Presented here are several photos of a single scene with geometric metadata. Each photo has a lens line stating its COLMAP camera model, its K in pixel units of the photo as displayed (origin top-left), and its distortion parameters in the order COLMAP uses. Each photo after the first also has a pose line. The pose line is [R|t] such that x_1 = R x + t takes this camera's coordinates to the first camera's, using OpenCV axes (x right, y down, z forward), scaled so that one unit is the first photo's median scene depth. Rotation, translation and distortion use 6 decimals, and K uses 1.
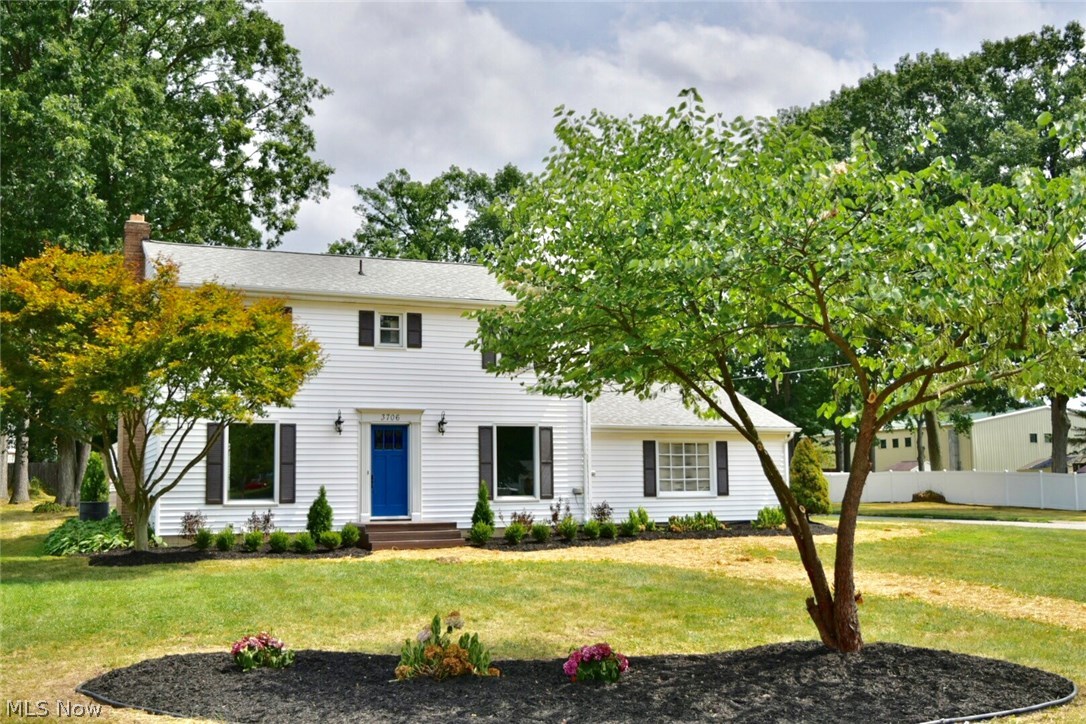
lens RADIAL K [[1159.6, 0, 543.0], [0, 1159.6, 362.0], [0, 0, 1]] dist [0.022922, 0.010104]
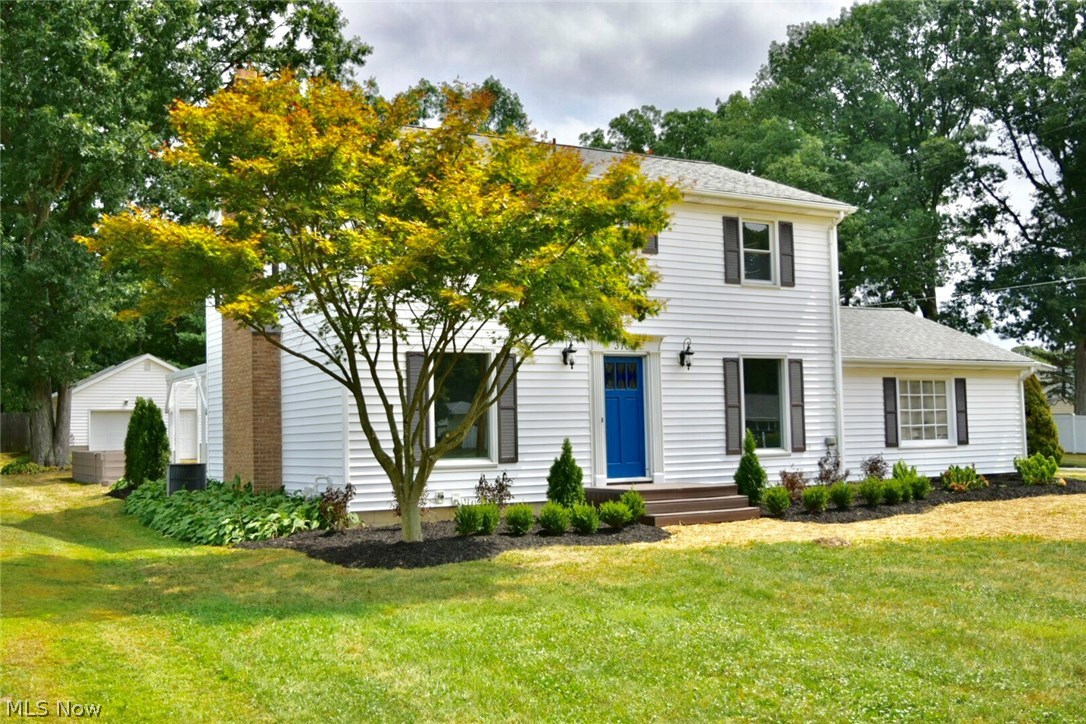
lens RADIAL K [[1159.6, 0, 543.0], [0, 1159.6, 362.0], [0, 0, 1]] dist [0.022922, 0.010104]
pose [[0.988521, -0.006015, 0.150966, -0.281484], [0.000499, 0.999332, 0.036550, 0.029357], [-0.151085, -0.036056, 0.987863, 0.258937]]
